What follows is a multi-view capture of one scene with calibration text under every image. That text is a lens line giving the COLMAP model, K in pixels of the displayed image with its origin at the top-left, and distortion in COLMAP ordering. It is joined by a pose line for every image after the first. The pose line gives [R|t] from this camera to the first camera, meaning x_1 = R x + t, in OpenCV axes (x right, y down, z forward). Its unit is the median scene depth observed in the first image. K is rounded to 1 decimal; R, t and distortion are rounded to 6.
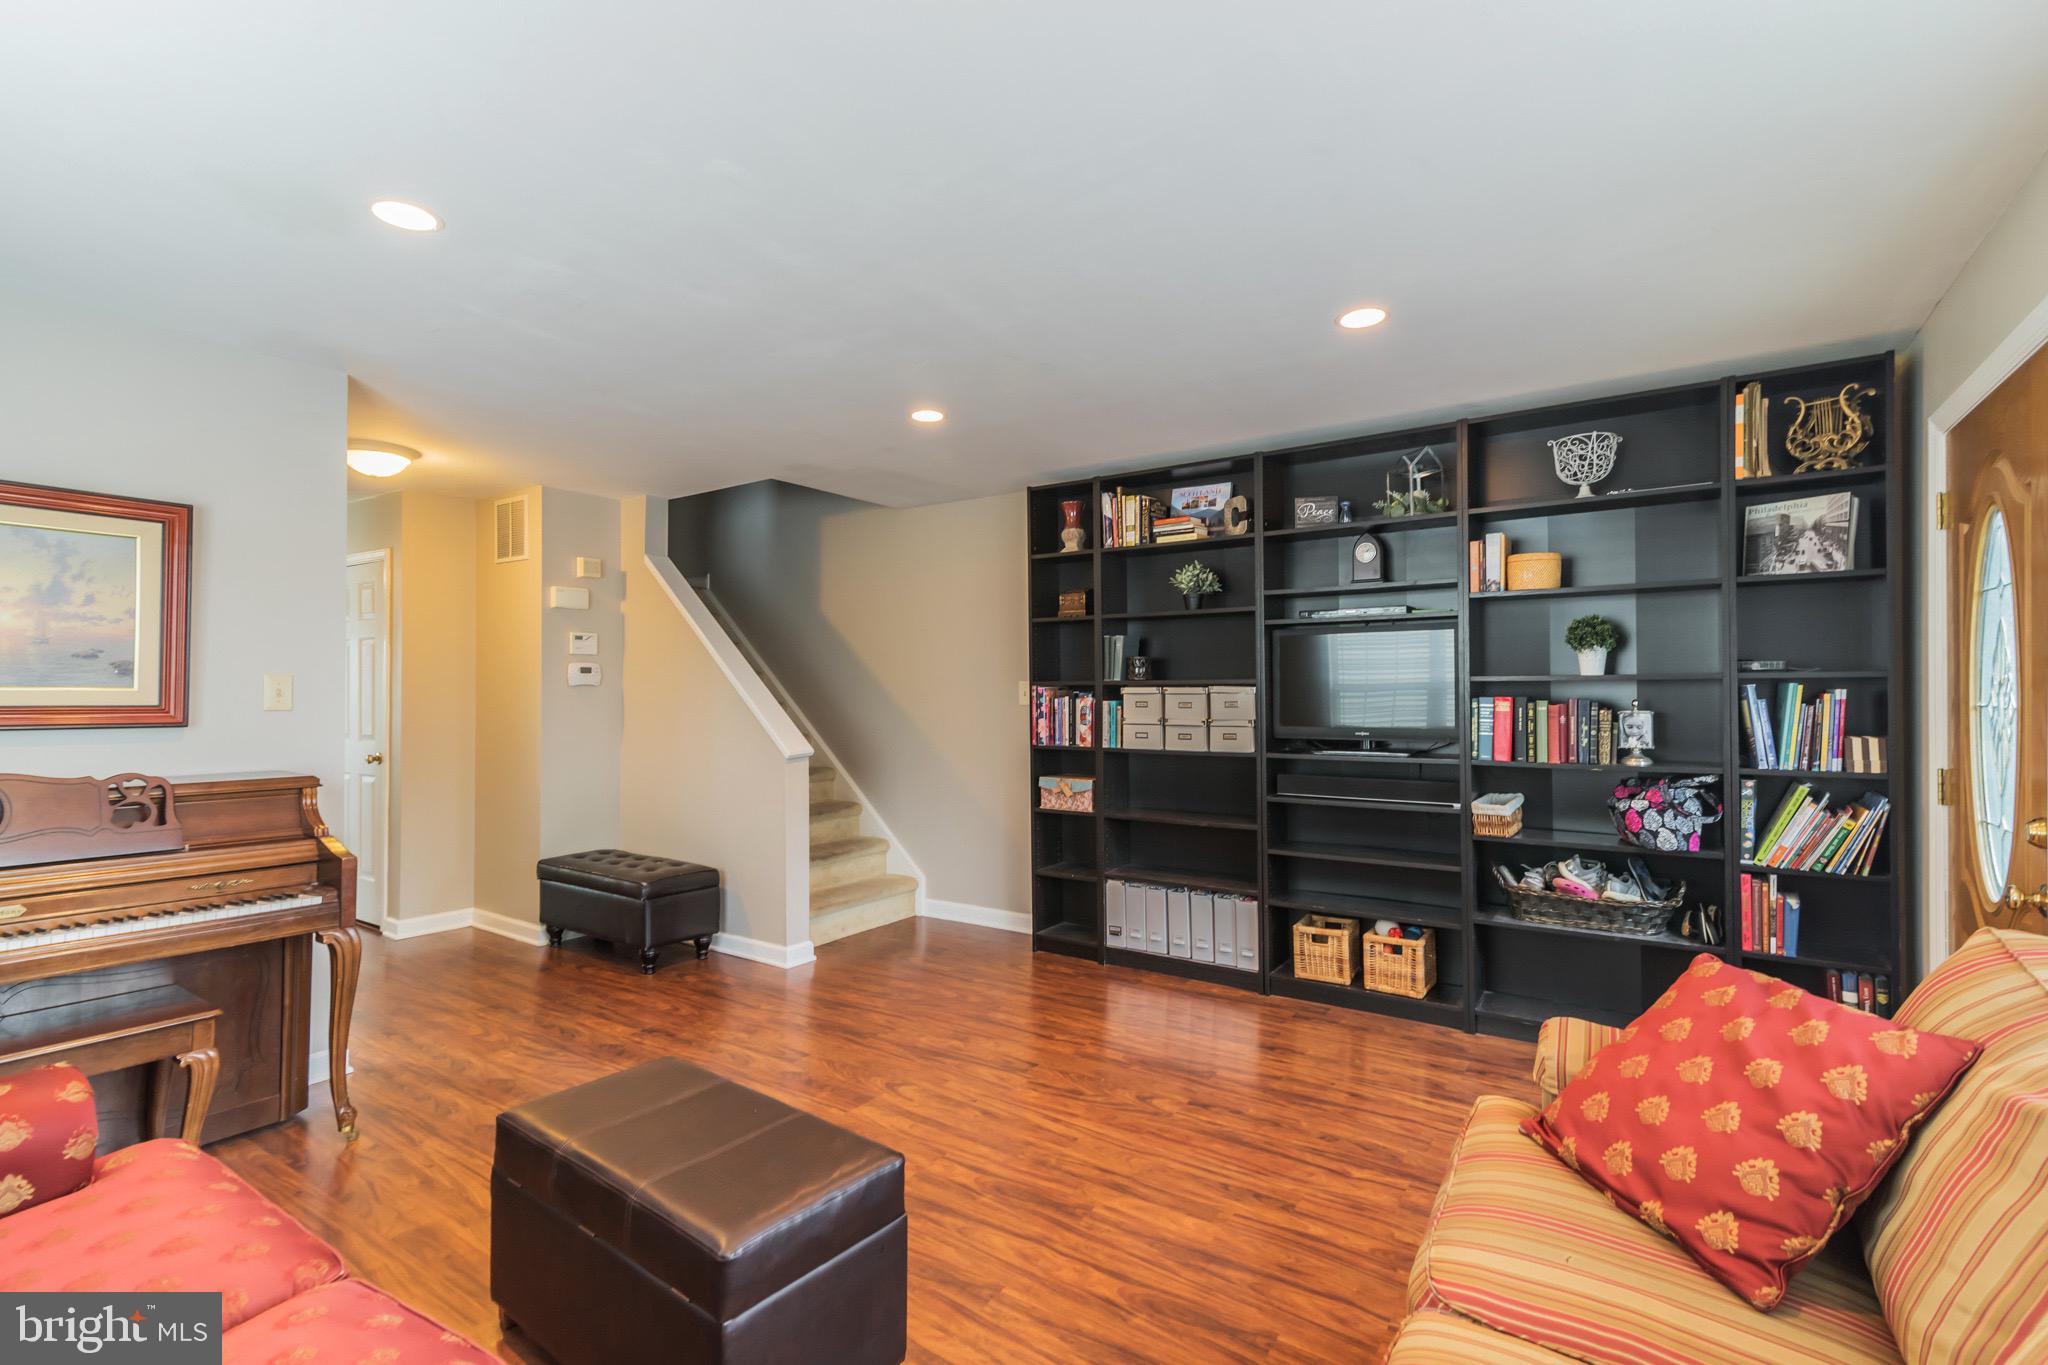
lens RADIAL K [[911.8, 0, 1024.0], [0, 911.8, 682.5], [0, 0, 1]] dist [0.016844, -0.000073]
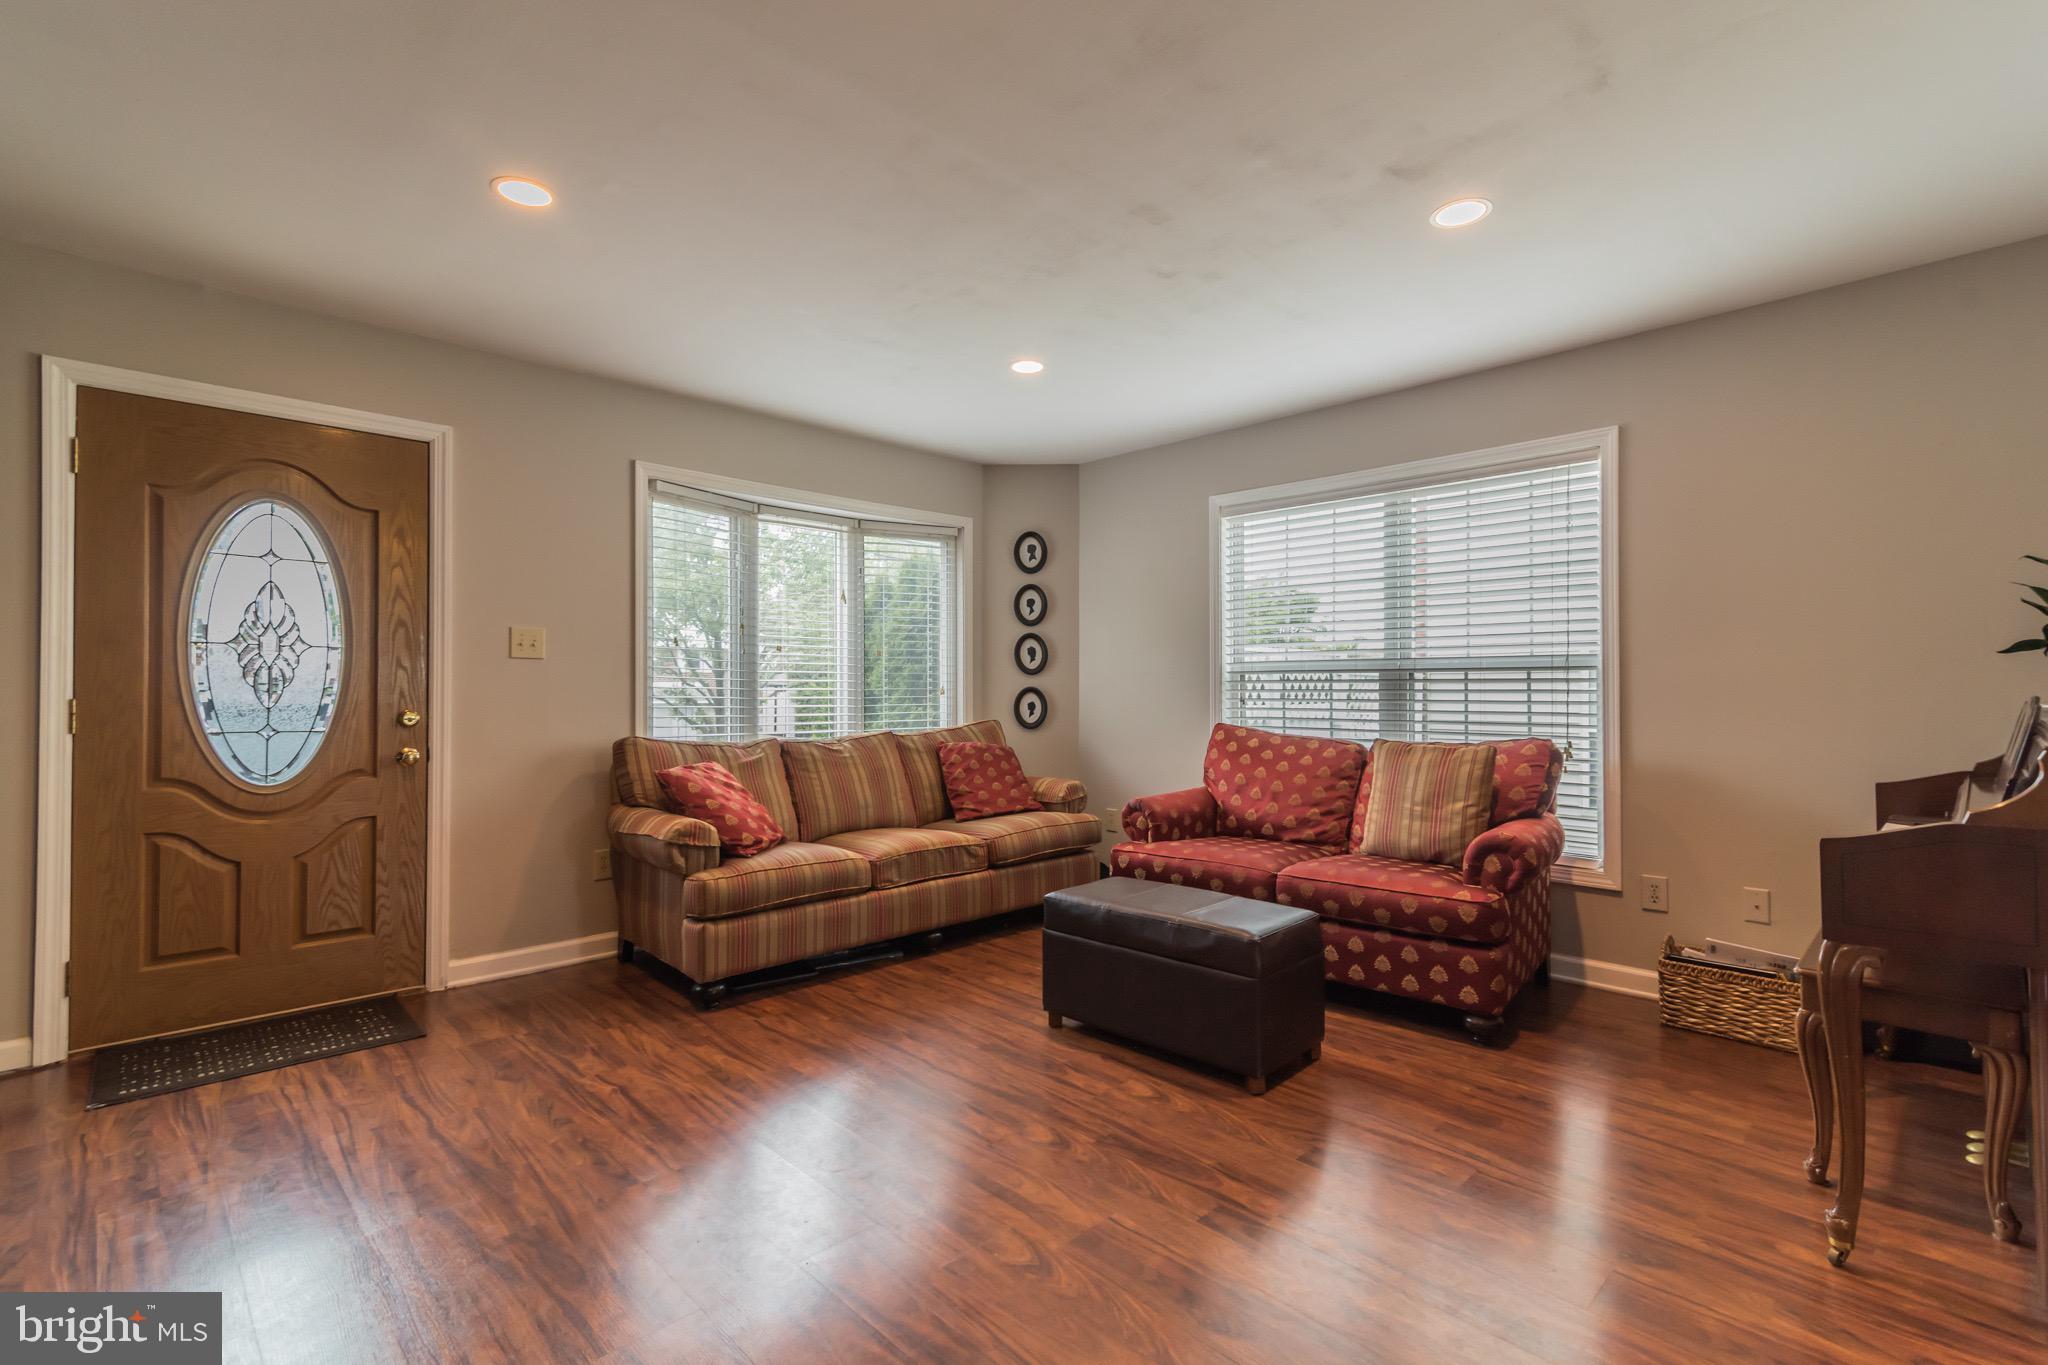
lens RADIAL K [[941.9, 0, 1024.0], [0, 941.9, 682.5], [0, 0, 1]] dist [0.020721, 0.000256]
pose [[-0.979468, 0.003342, 0.201572, -0.225142], [-0.001025, 0.999767, -0.021560, 0.071976], [-0.201597, -0.021324, -0.979236, 1.405930]]
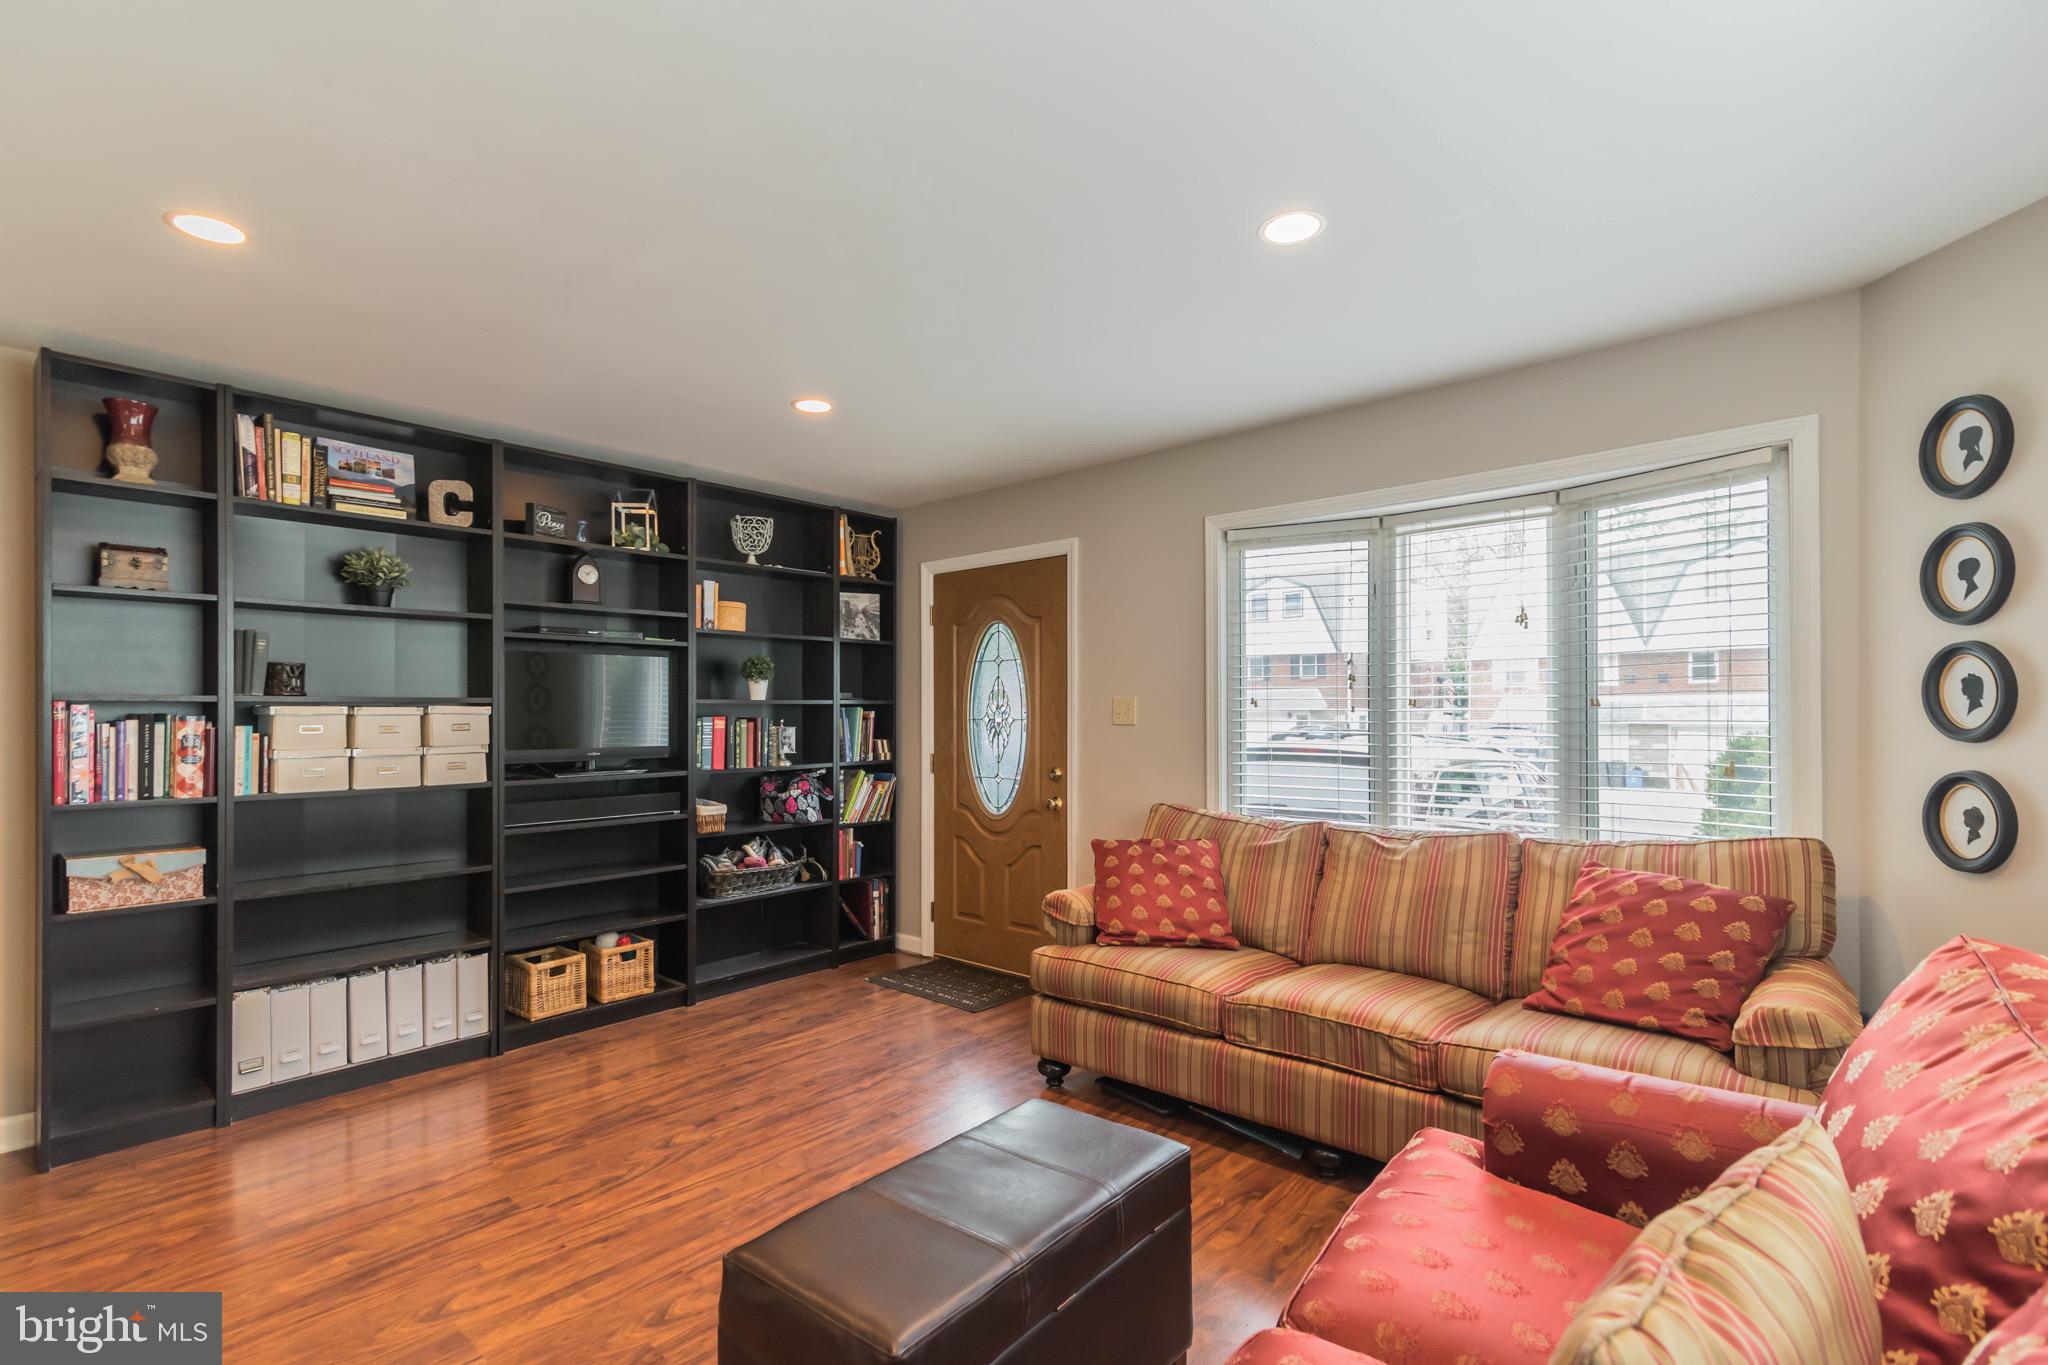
lens RADIAL K [[949.9, 0, 1002.2], [0, 949.9, 698.5], [0, 0, 1]] dist [0.016428, -0.000285]
pose [[0.146550, 0.019142, 0.989018, -0.672657], [-0.006547, 0.999810, -0.018380, 0.012681], [-0.989182, -0.003782, 0.146647, 0.443071]]
